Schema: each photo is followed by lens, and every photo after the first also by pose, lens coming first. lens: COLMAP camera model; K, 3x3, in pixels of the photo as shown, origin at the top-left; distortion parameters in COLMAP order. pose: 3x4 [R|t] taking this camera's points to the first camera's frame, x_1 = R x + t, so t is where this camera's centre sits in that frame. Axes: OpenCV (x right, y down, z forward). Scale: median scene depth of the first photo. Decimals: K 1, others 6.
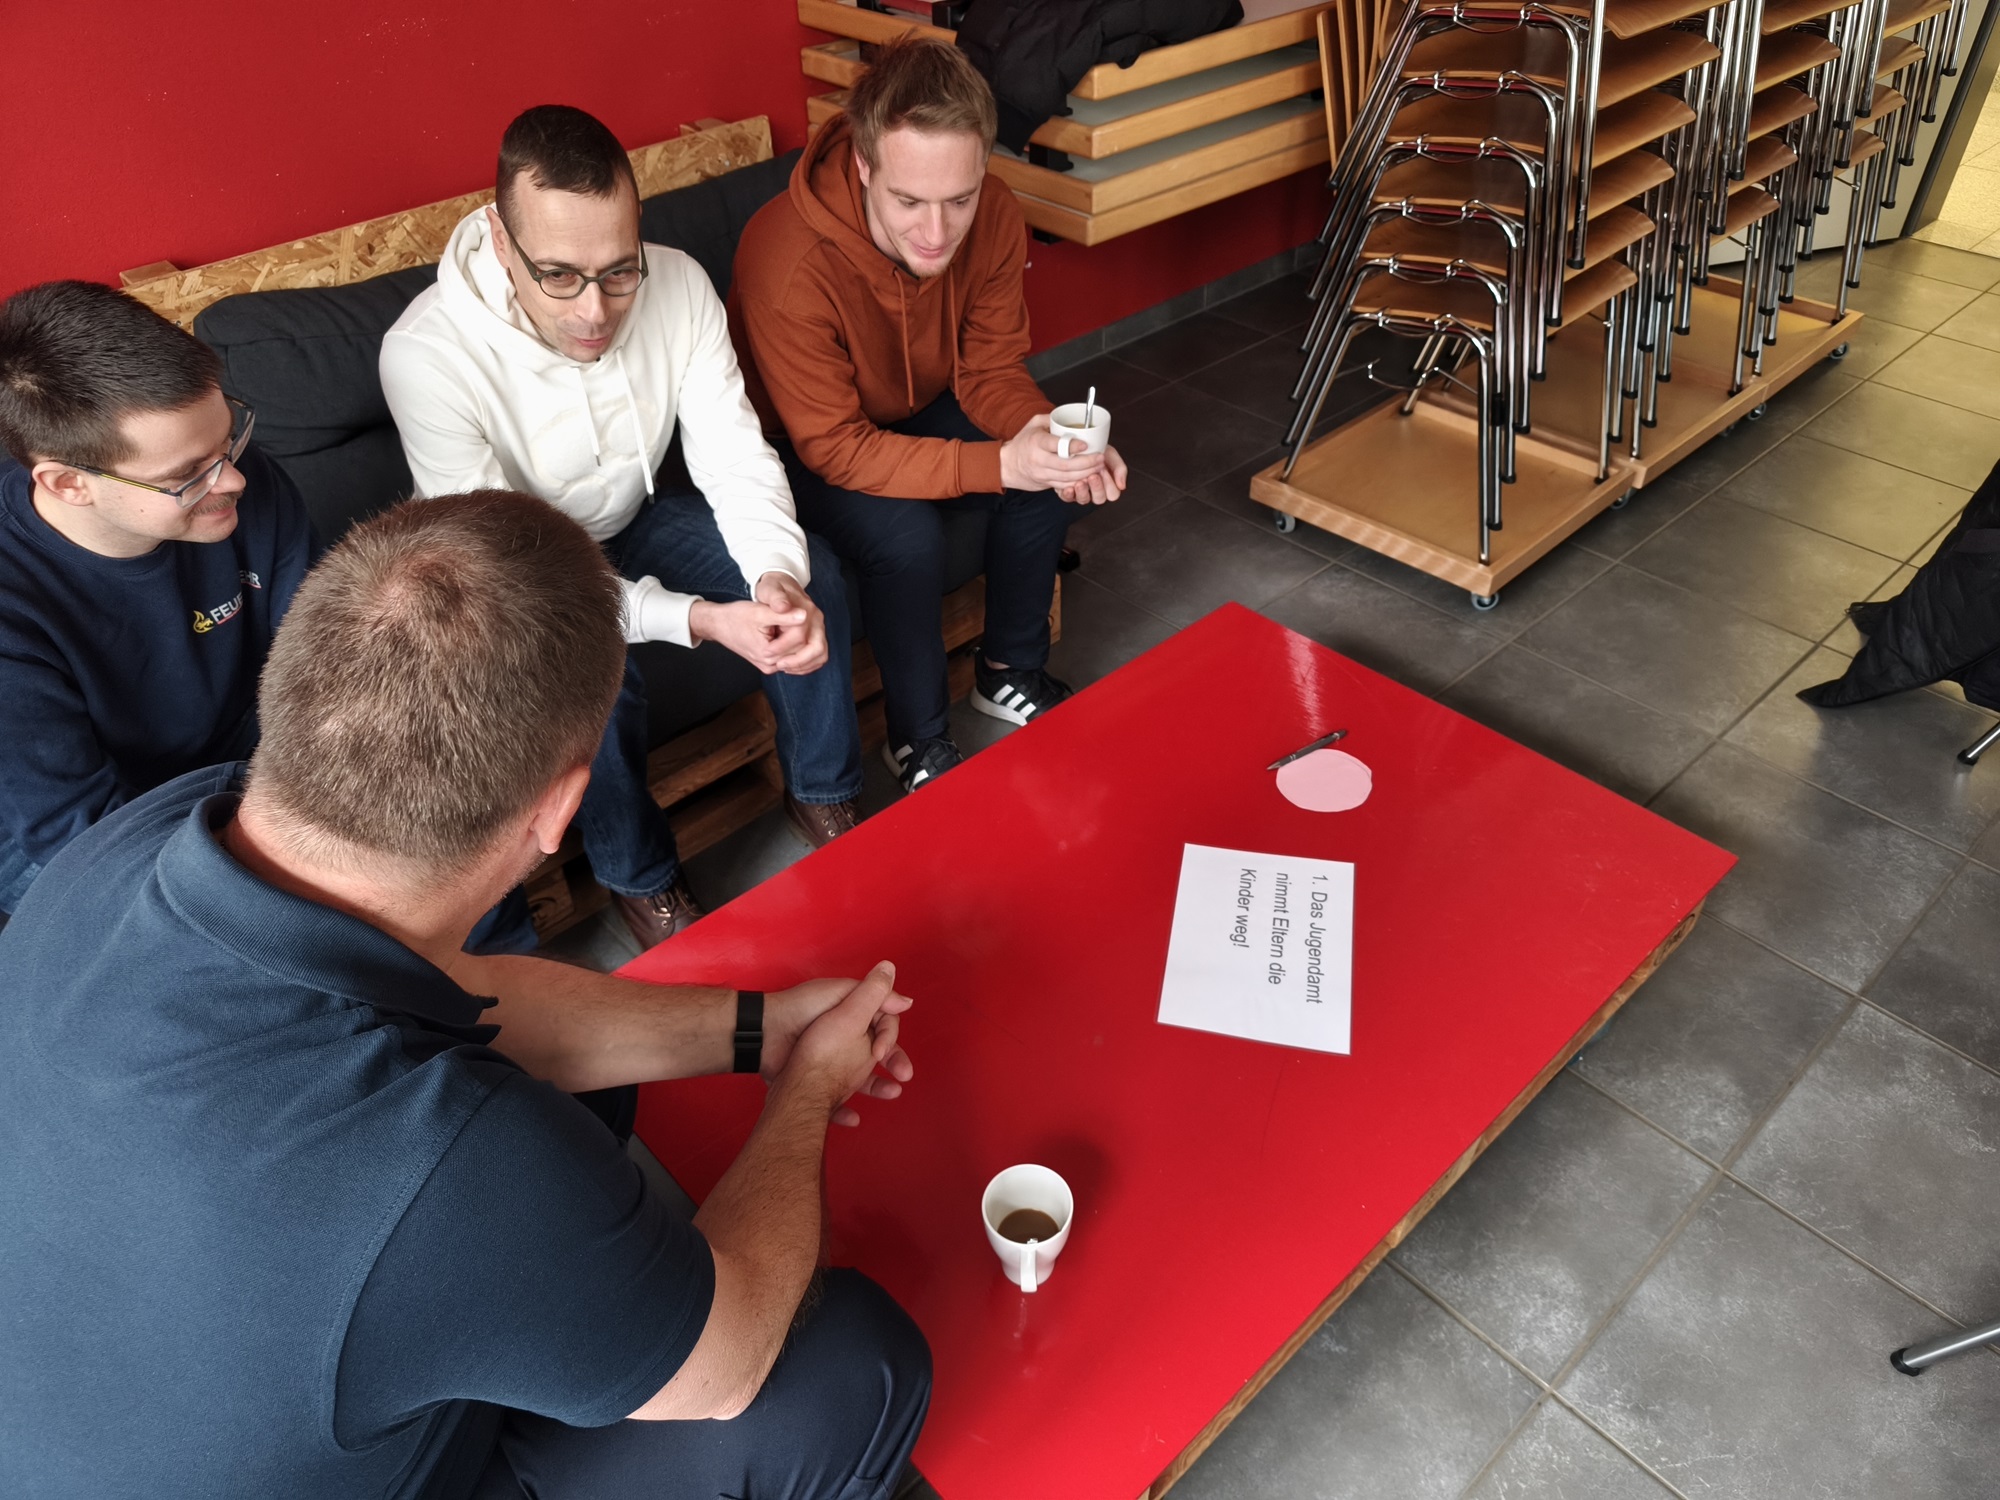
lens RADIAL K [[1374.7, 0, 1000.0], [0, 1374.7, 750.0], [0, 0, 1]] dist [0.003018, 0.000774]
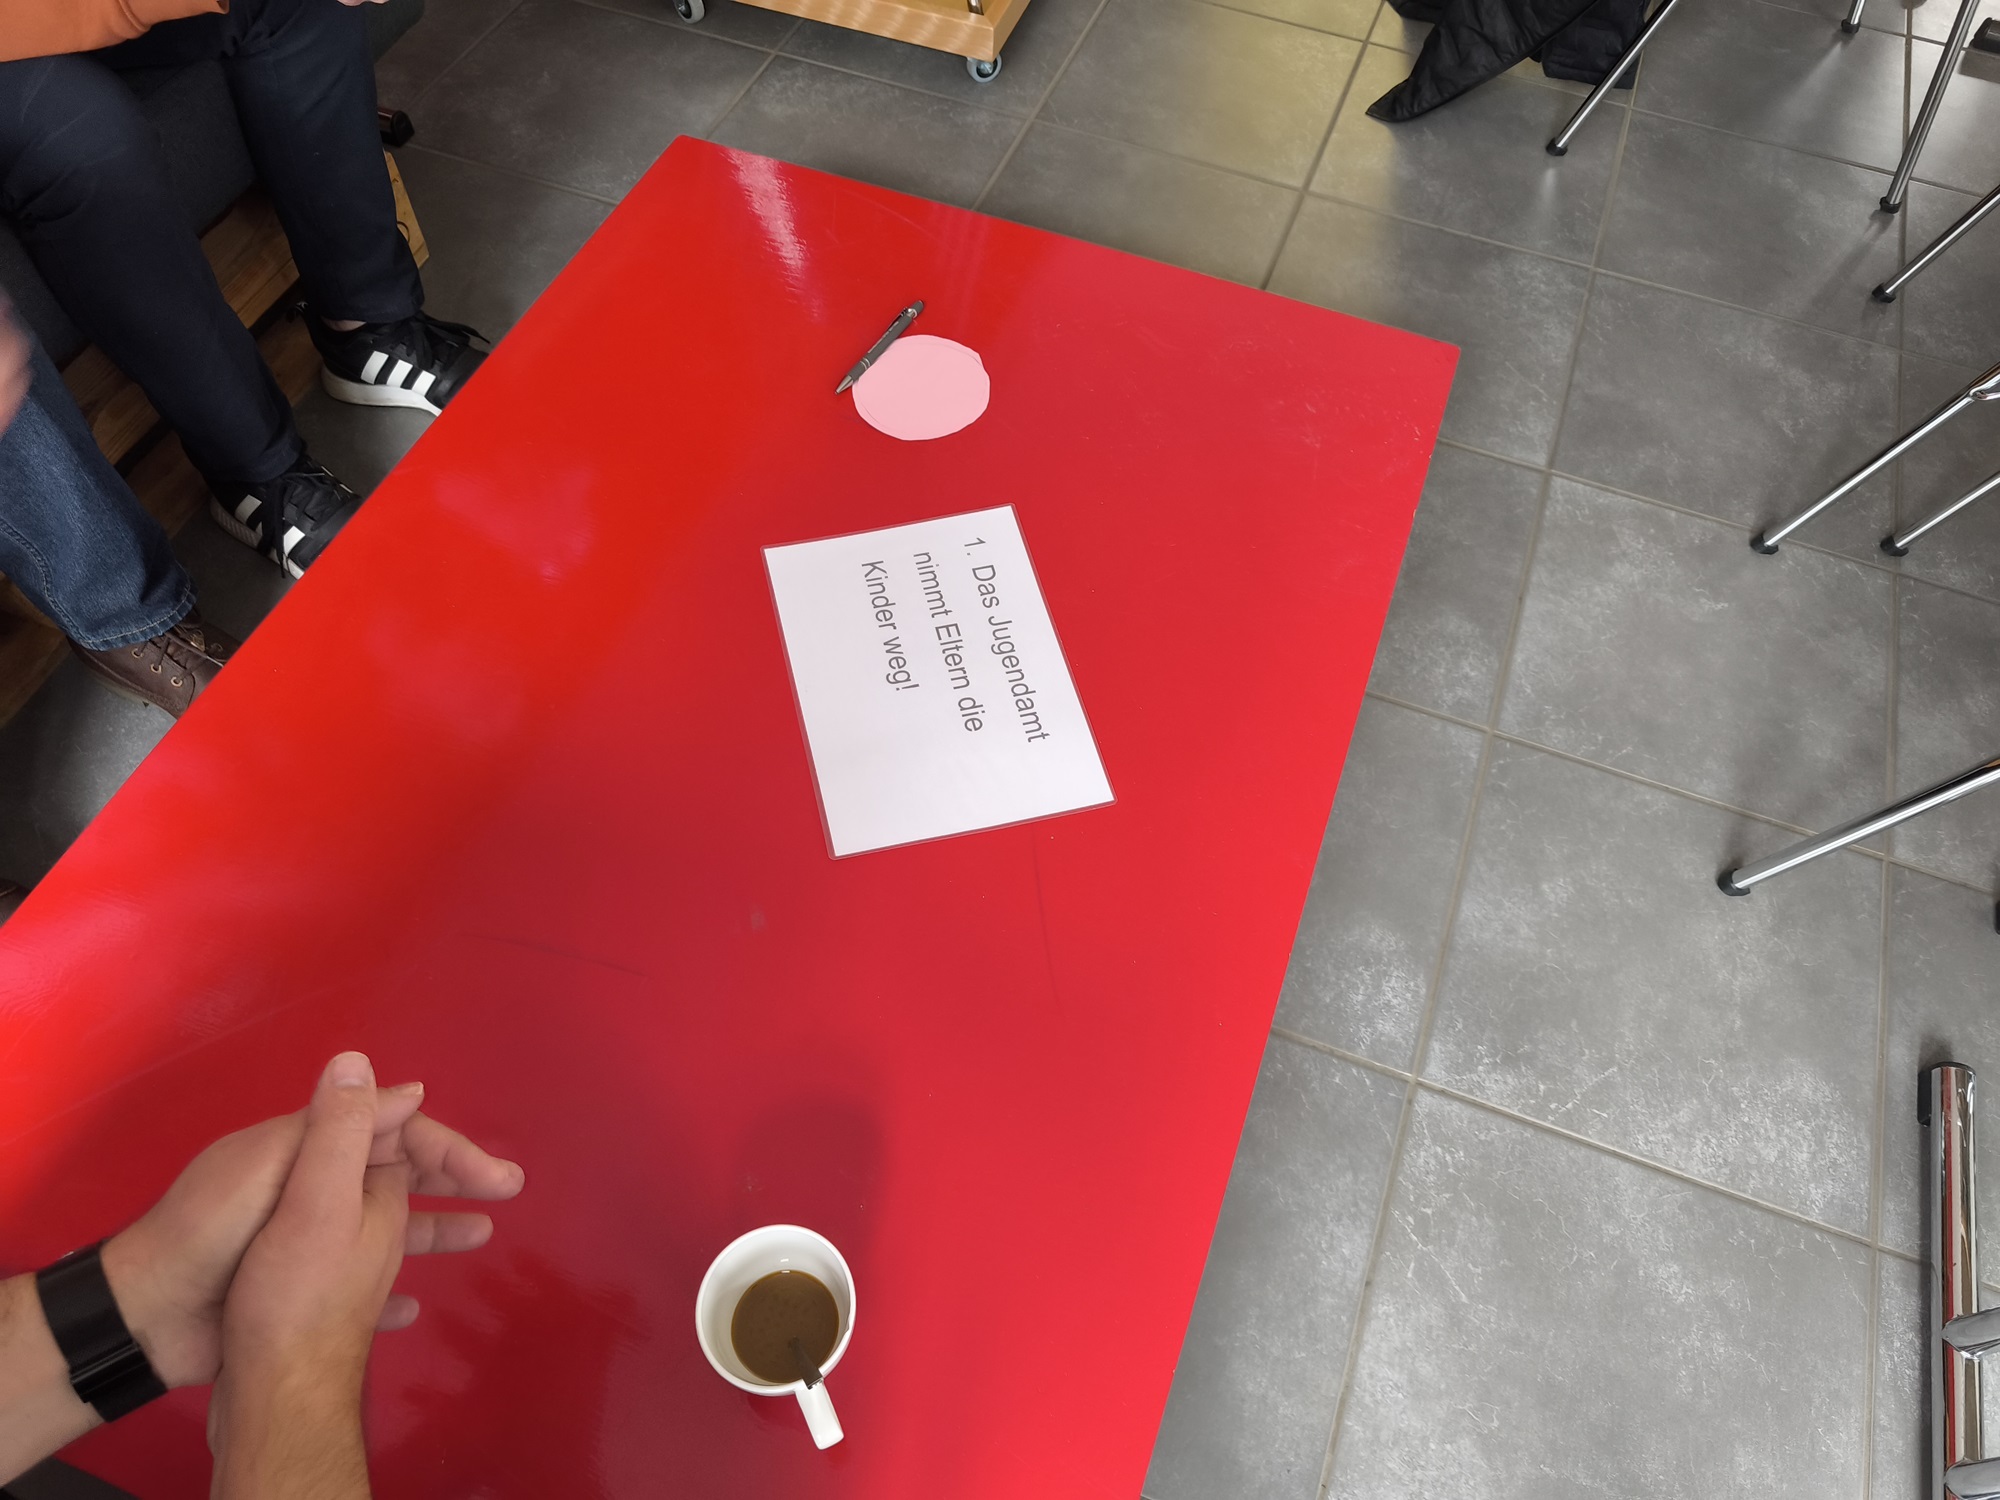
lens RADIAL K [[1313.9, 0, 1000.0], [0, 1313.9, 750.0], [0, 0, 1]] dist [0.057206, -0.086956]
pose [[0.884449, -0.353934, 0.304106, 0.011561], [0.239596, 0.903676, 0.354914, -0.036327], [-0.400429, -0.241041, 0.884056, 0.359993]]
